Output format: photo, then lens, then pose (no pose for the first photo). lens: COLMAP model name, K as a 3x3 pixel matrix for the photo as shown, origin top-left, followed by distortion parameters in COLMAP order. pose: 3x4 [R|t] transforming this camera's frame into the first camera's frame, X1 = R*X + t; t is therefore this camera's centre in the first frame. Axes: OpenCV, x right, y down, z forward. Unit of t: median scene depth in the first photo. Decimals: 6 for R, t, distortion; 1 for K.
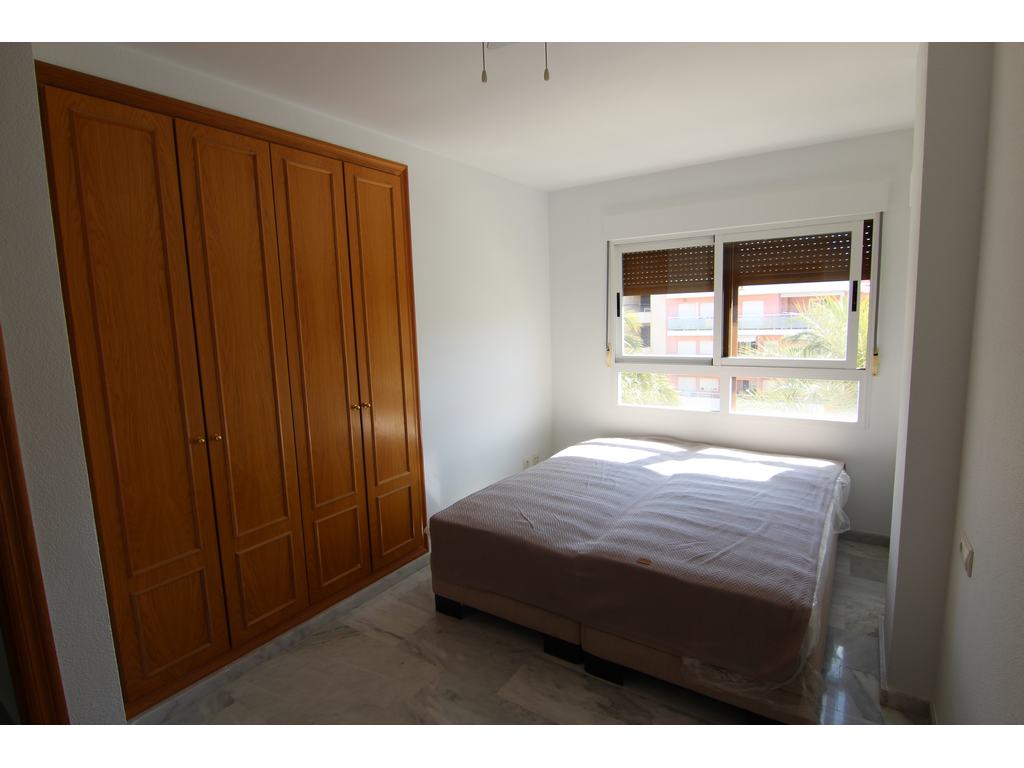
lens RADIAL K [[519.8, 0, 509.1], [0, 519.8, 381.5], [0, 0, 1]] dist [-0.001197, -0.012923]
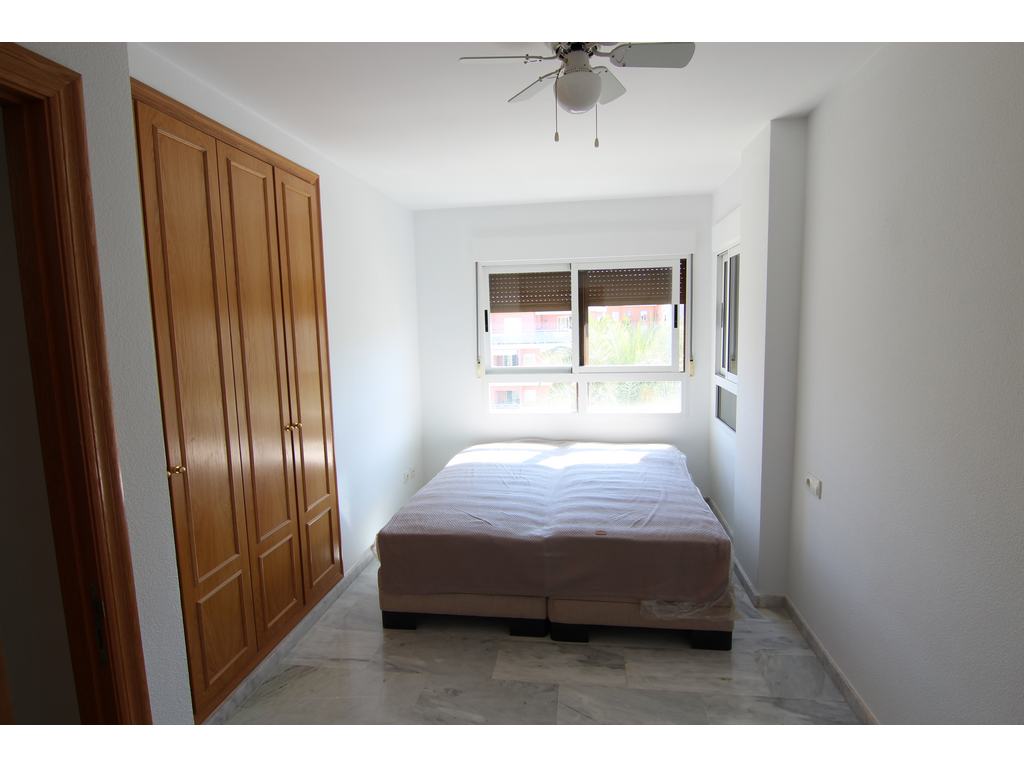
lens RADIAL K [[519.8, 0, 530.3], [0, 519.8, 382.8], [0, 0, 1]] dist [-0.001197, -0.012923]
pose [[0.901494, -0.040684, 0.430875, -0.297398], [0.052489, 0.998501, -0.015541, 0.005447], [-0.429597, 0.036626, 0.902278, -0.025974]]
